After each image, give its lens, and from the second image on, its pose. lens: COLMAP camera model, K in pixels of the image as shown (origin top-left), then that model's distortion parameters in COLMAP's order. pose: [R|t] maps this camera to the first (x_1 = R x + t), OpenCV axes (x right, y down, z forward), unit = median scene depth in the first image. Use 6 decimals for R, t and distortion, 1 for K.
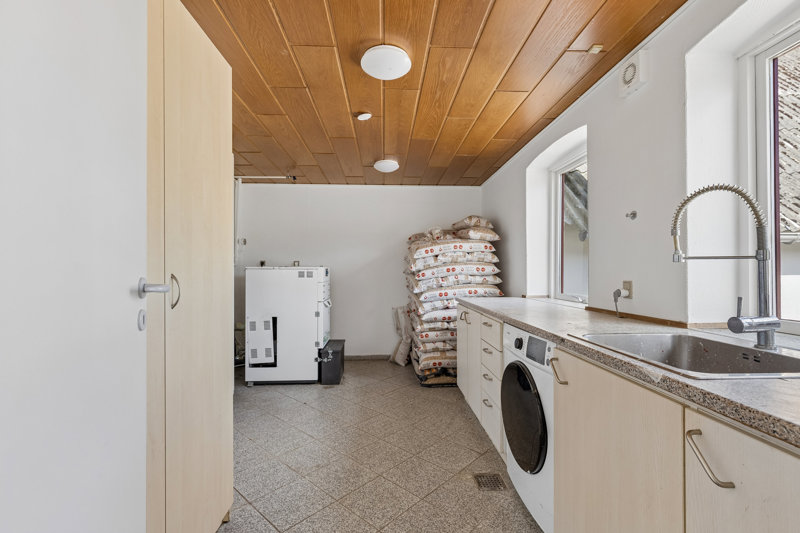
lens RADIAL K [[364.1, 0, 400.7], [0, 364.1, 267.3], [0, 0, 1]] dist [0.002319, -0.000175]
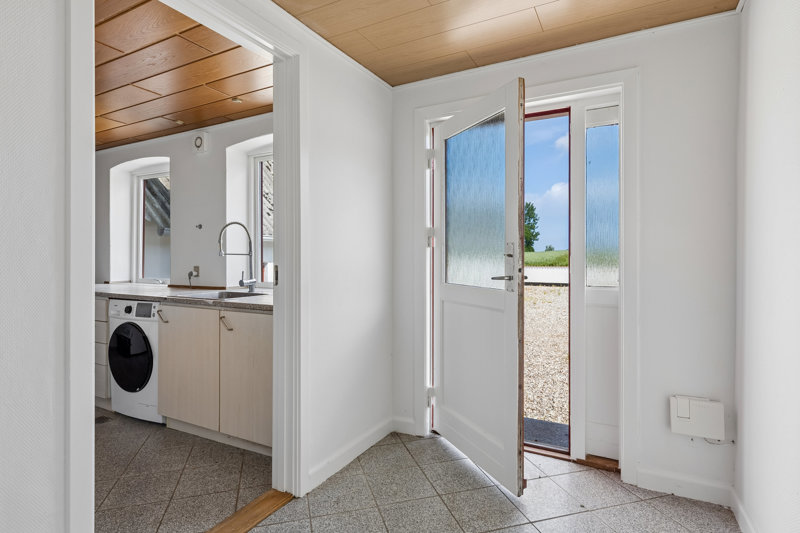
lens RADIAL K [[429.3, 0, 401.4], [0, 429.3, 262.1], [0, 0, 1]] dist [0.002798, 0.000108]
pose [[0.521460, -0.005127, 0.853260, -0.541034], [-0.012003, 0.999839, 0.013343, -0.017846], [-0.853191, -0.017200, 0.521315, -0.786402]]
